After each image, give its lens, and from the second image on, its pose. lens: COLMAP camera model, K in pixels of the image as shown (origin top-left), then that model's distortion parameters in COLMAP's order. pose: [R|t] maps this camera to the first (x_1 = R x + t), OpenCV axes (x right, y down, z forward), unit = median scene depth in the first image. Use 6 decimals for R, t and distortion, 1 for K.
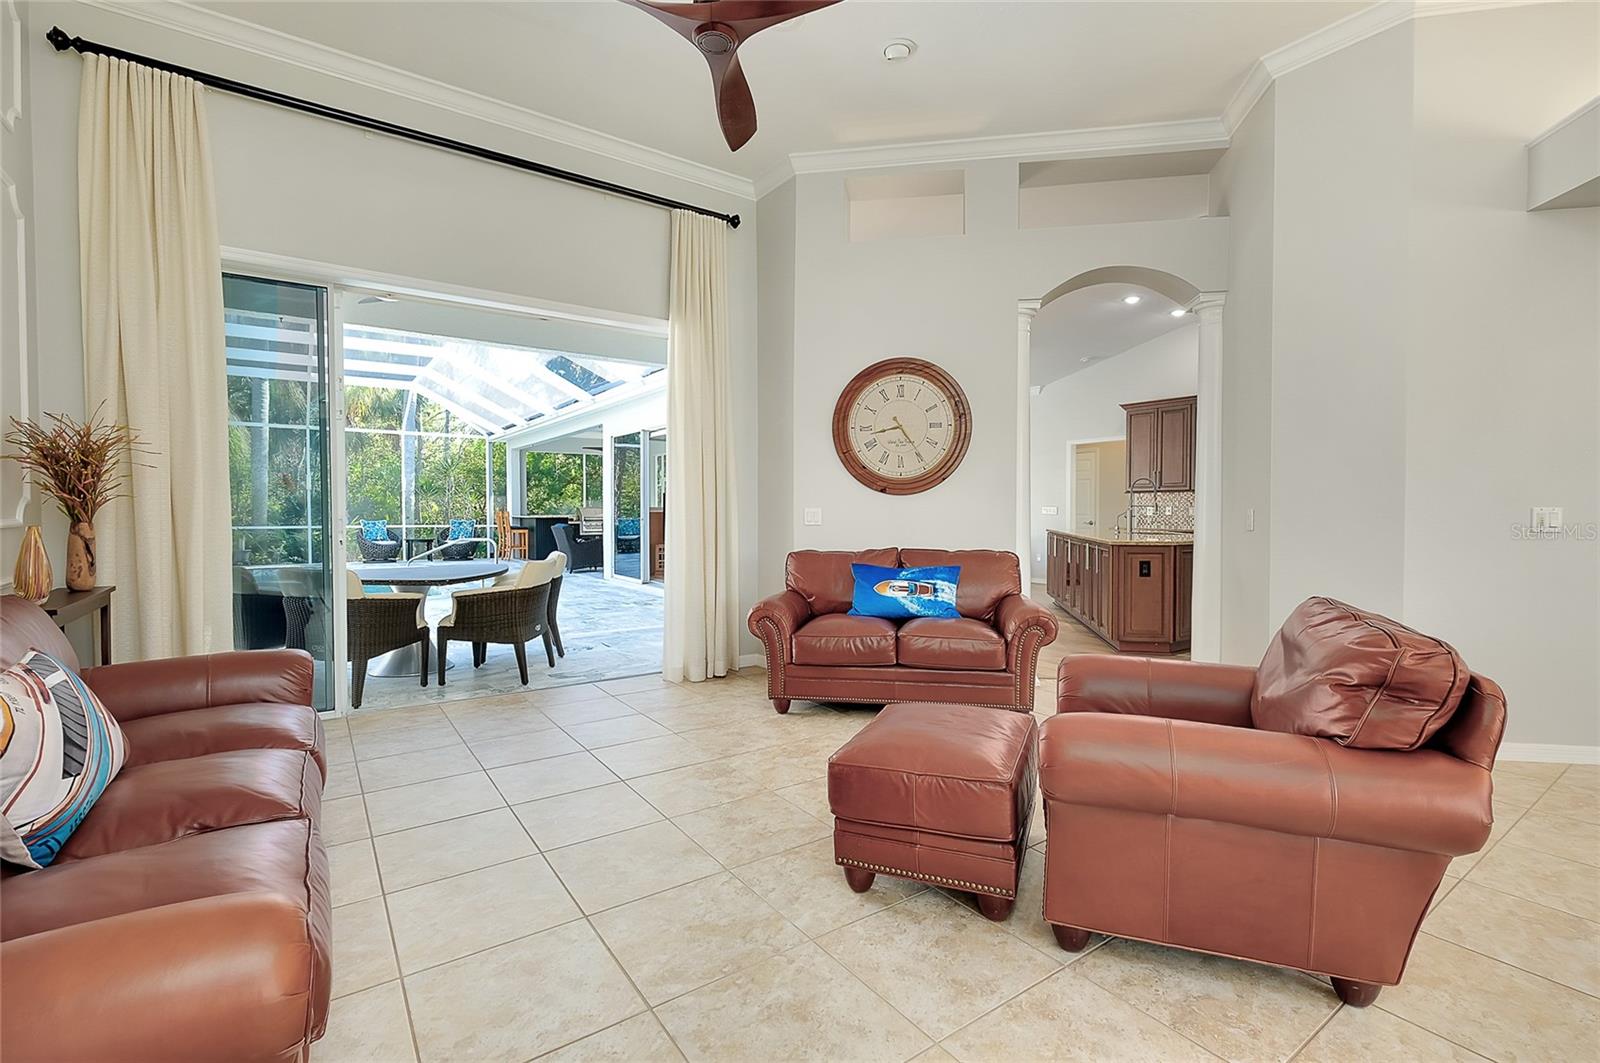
lens RADIAL K [[702.1, 0, 811.1], [0, 702.1, 521.4], [0, 0, 1]] dist [-0.000586, -0.000723]
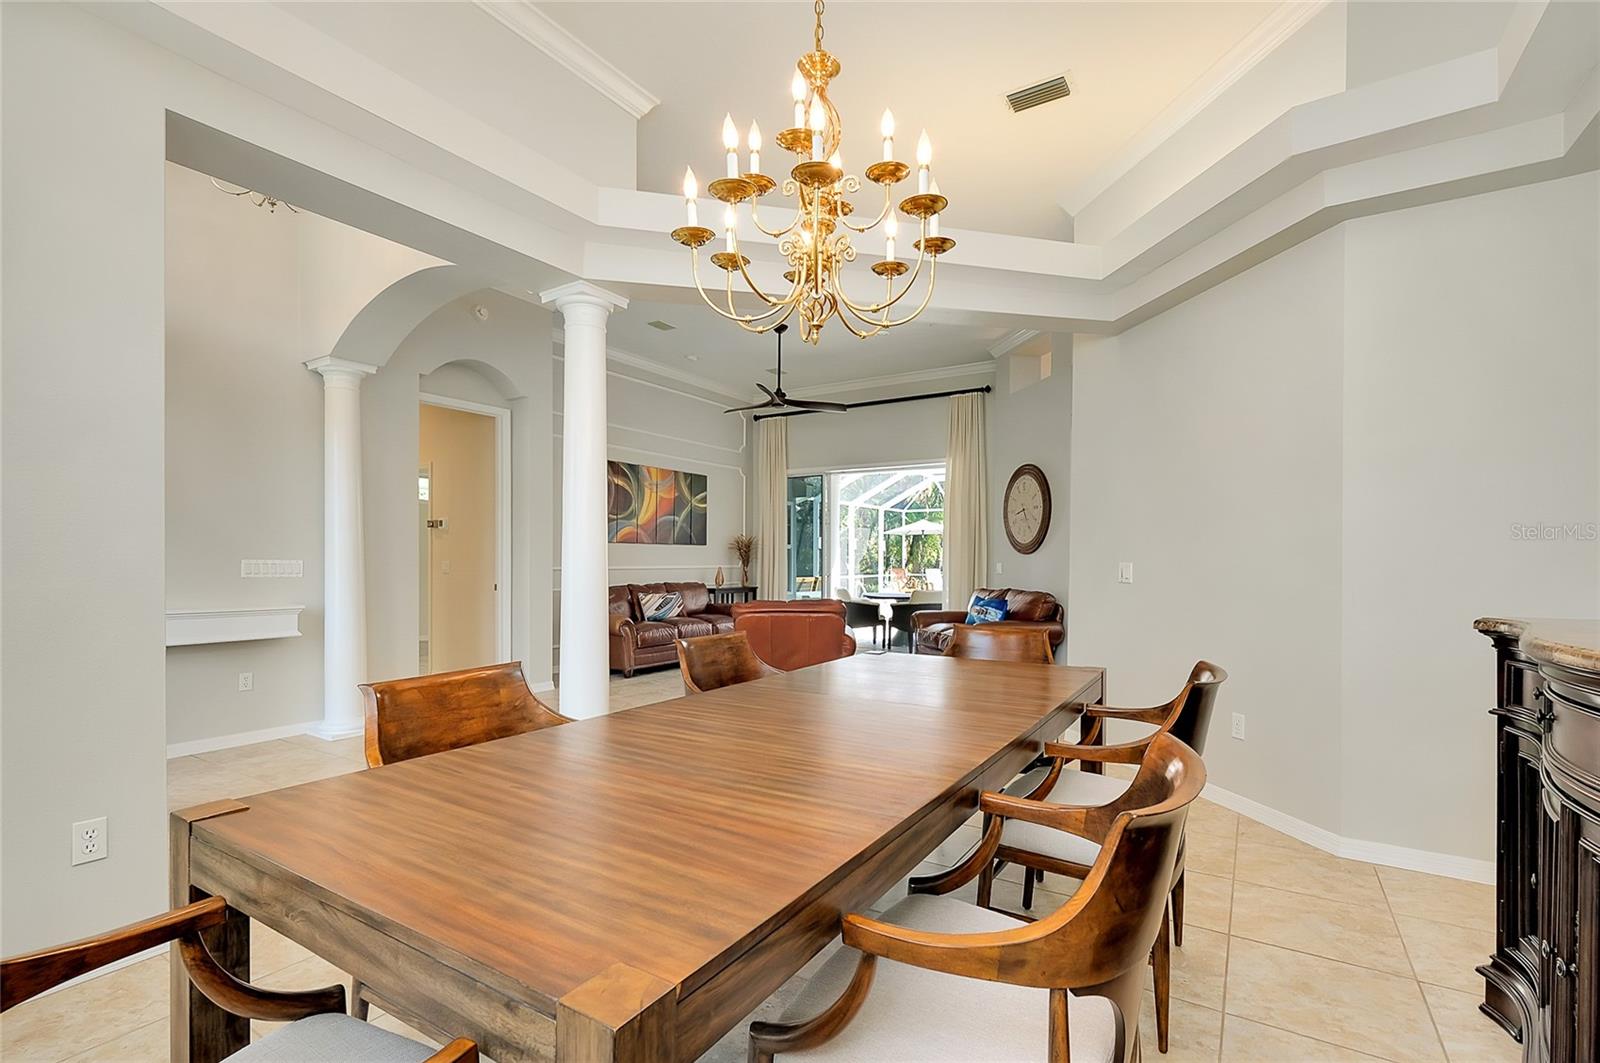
lens RADIAL K [[707.7, 0, 835.0], [0, 707.7, 566.5], [0, 0, 1]] dist [0.000491, -0.000041]
pose [[0.417635, 0.006156, -0.908594, 1.356048], [-0.018636, 0.999825, -0.001792, -0.000581], [0.908424, 0.017681, 0.417676, -0.014839]]
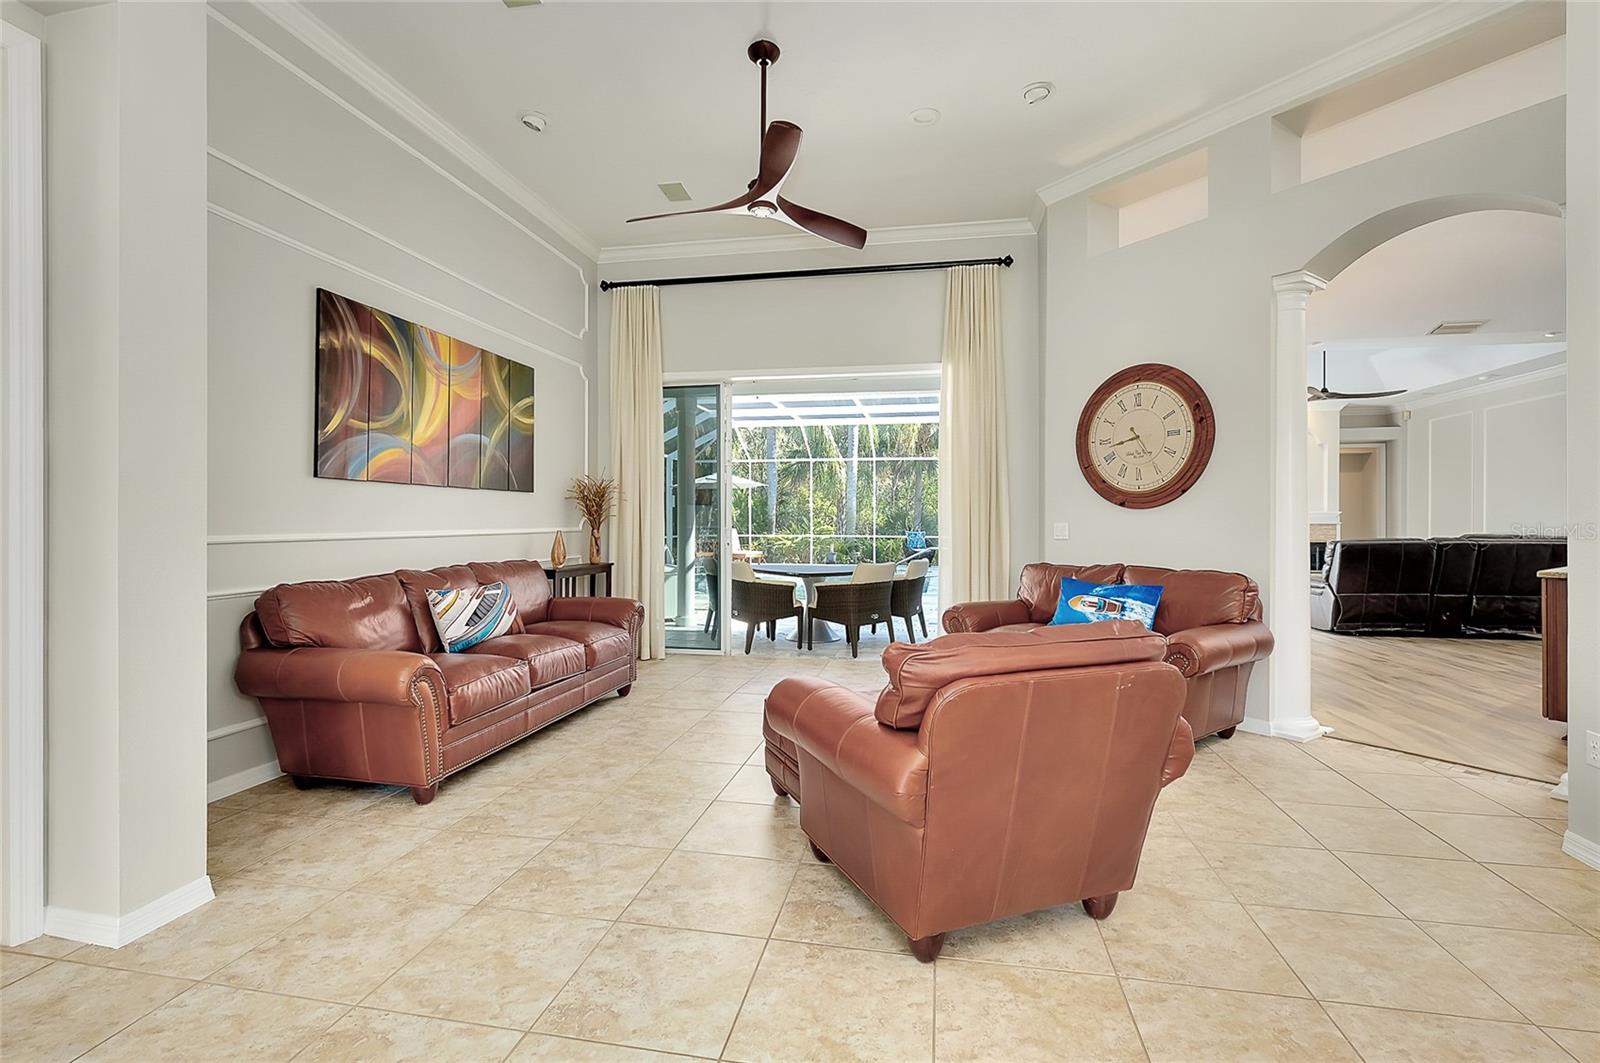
lens RADIAL K [[702.1, 0, 811.1], [0, 702.1, 521.4], [0, 0, 1]] dist [-0.000586, -0.000723]
pose [[0.705713, 0.000085, -0.708498, 0.488566], [-0.013369, 0.999824, -0.013196, -0.002496], [0.708372, 0.018784, 0.705590, 0.017061]]
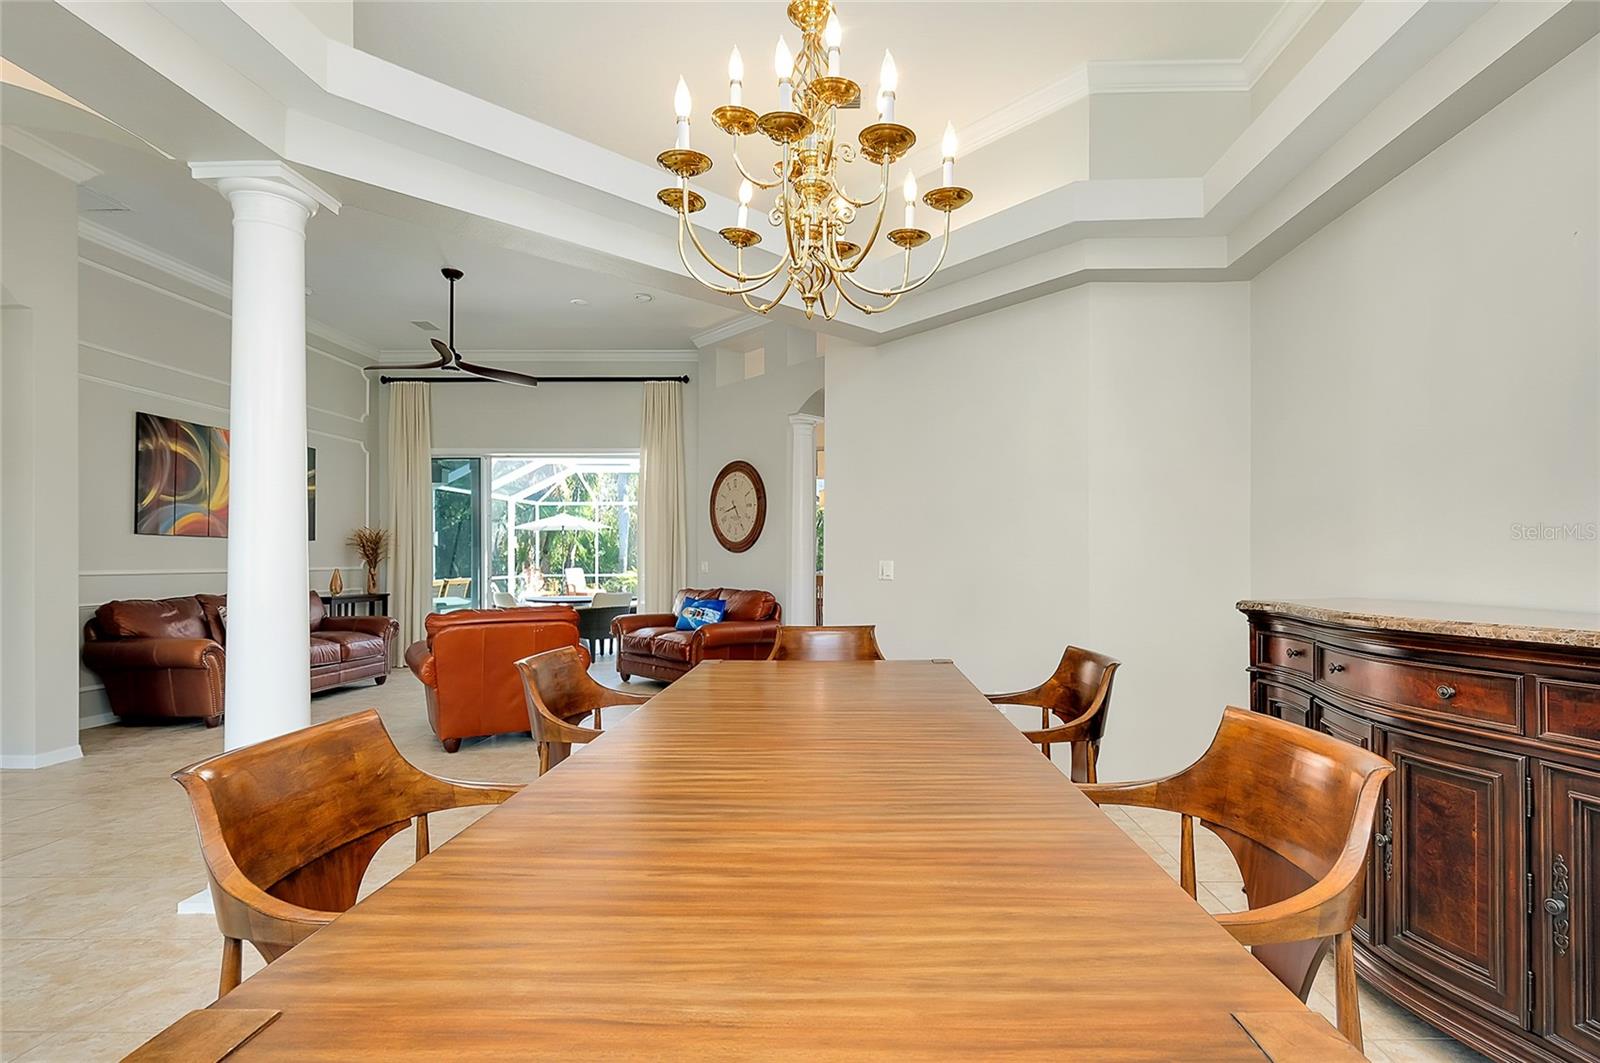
lens RADIAL K [[736.5, 0, 849.9], [0, 736.5, 560.6], [0, 0, 1]] dist [-0.002600, -0.000349]
pose [[0.820023, -0.002541, -0.572324, 1.224860], [-0.007694, 0.999851, -0.015464, 0.001323], [0.572278, 0.017085, 0.819881, -0.144249]]
